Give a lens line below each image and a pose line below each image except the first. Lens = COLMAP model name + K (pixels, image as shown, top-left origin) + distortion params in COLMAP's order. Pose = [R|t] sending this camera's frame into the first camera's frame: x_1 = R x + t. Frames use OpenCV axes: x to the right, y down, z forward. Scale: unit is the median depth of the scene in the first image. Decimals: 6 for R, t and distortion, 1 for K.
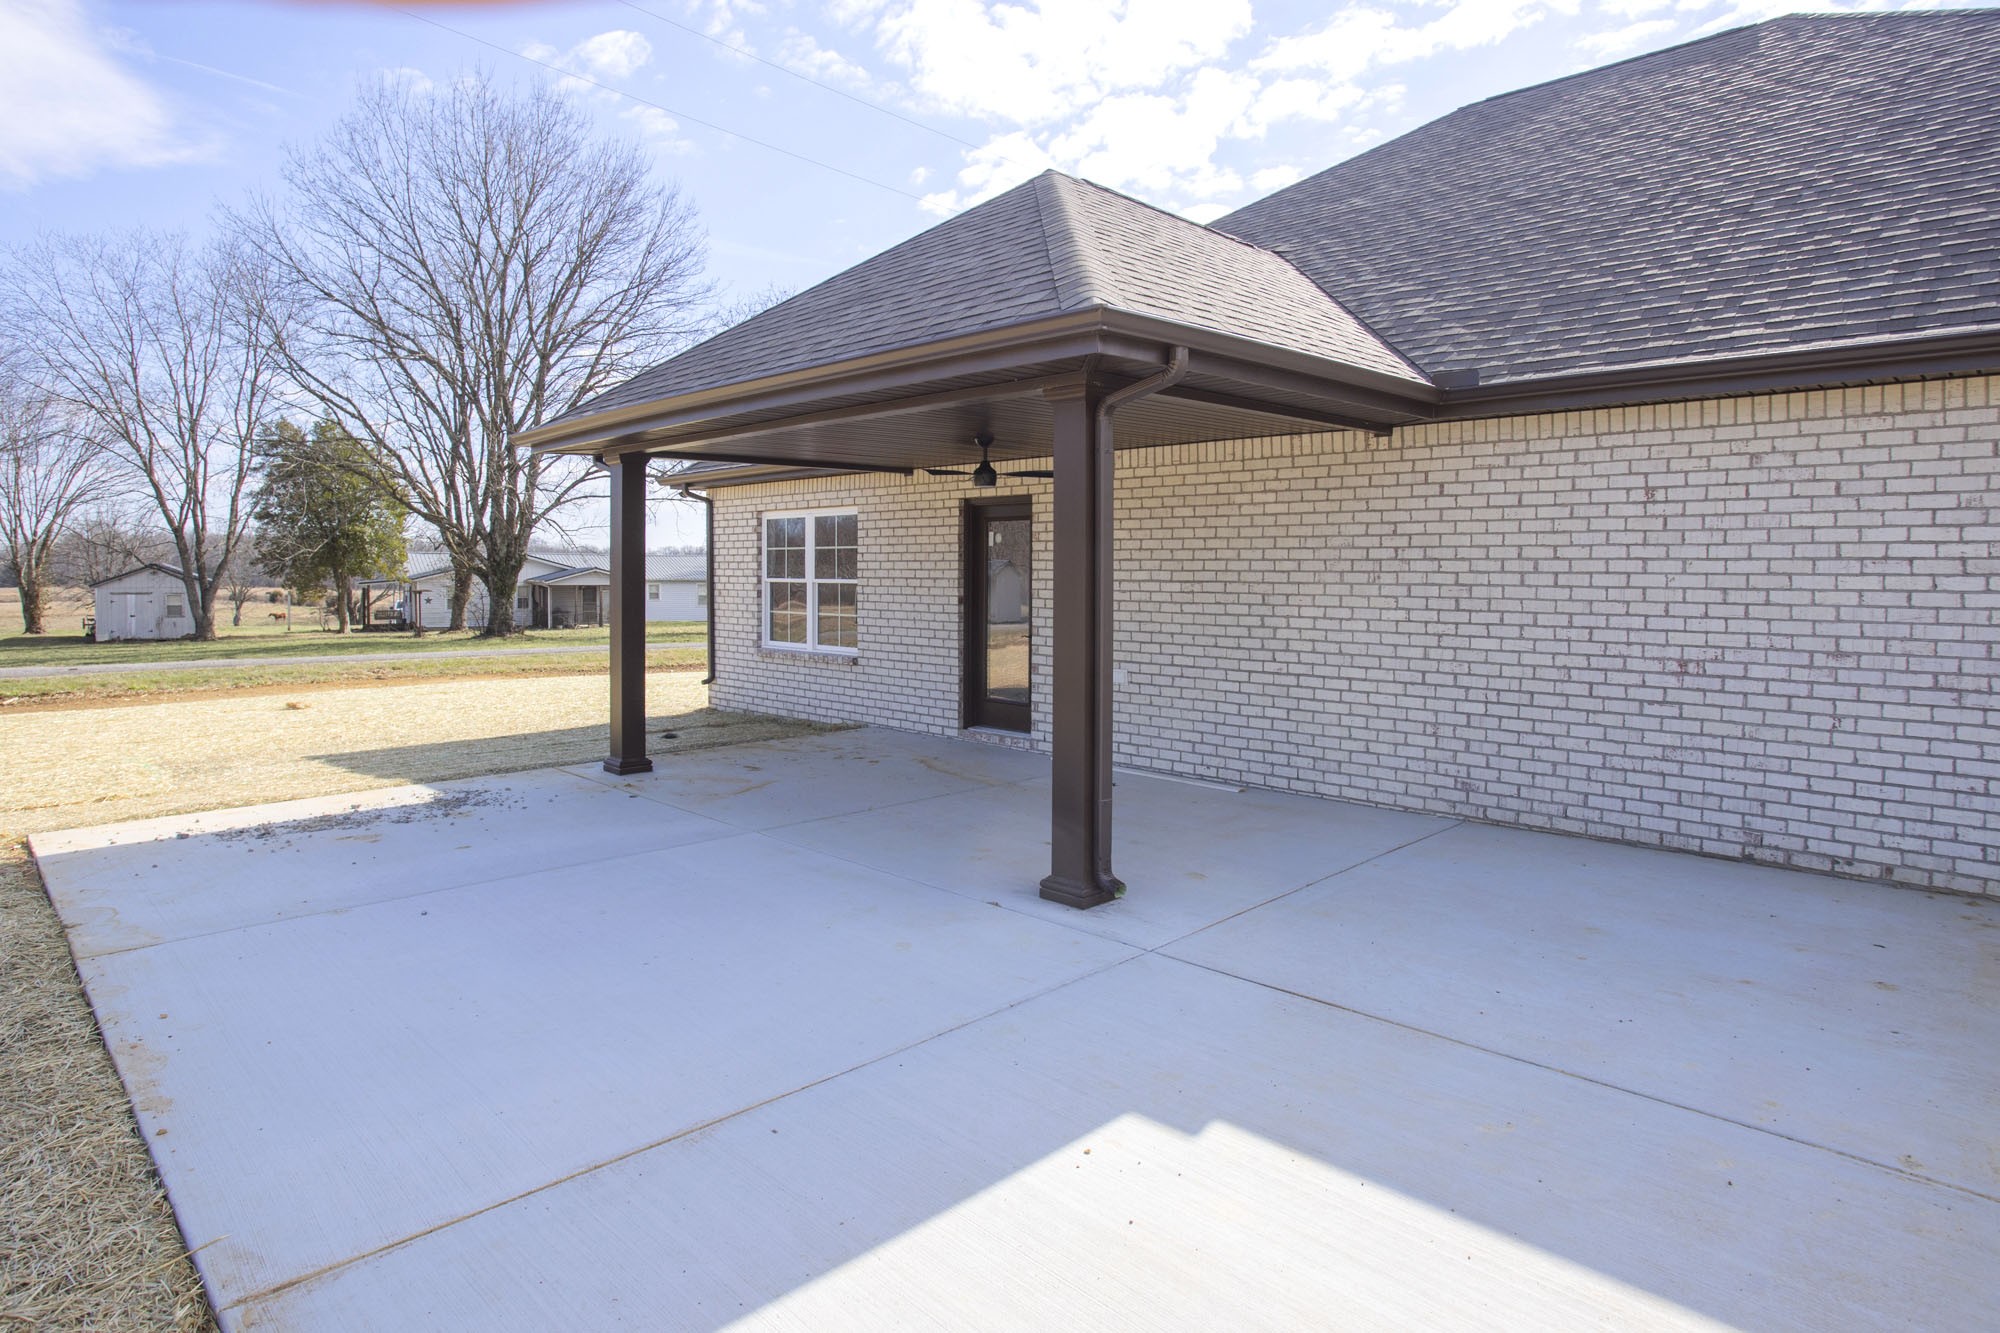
lens RADIAL K [[1156.7, 0, 1005.7], [0, 1156.7, 589.7], [0, 0, 1]] dist [-0.044855, 0.032500]
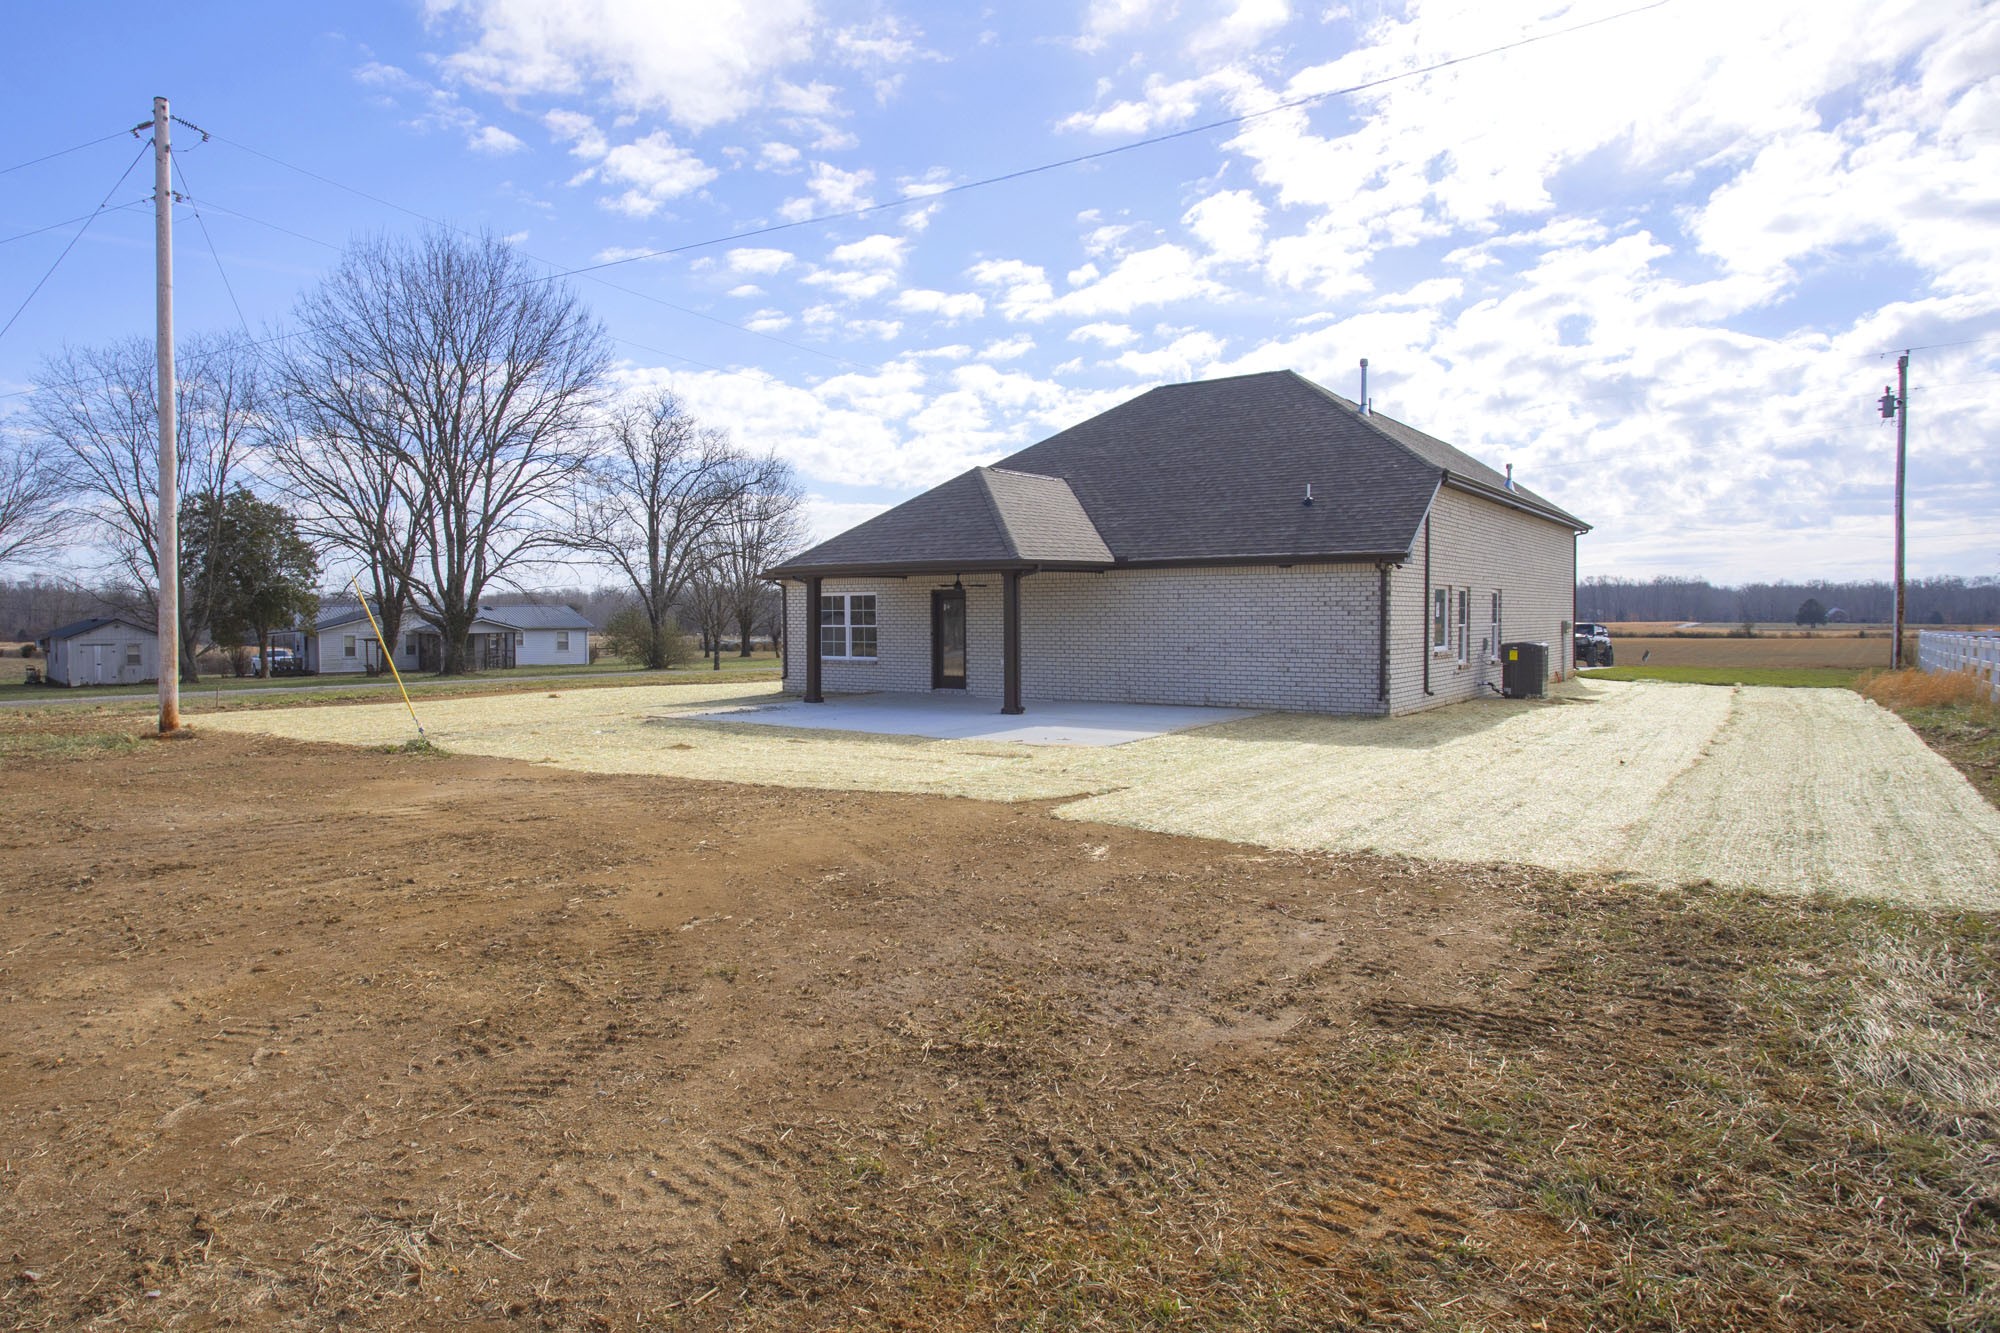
lens RADIAL K [[1156.7, 0, 1005.7], [0, 1156.7, 589.7], [0, 0, 1]] dist [-0.044855, 0.032500]
pose [[0.983669, -0.006419, 0.179870, -0.264435], [0.013182, 0.999249, -0.036427, 0.006581], [-0.179501, 0.038203, 0.983016, -1.107107]]
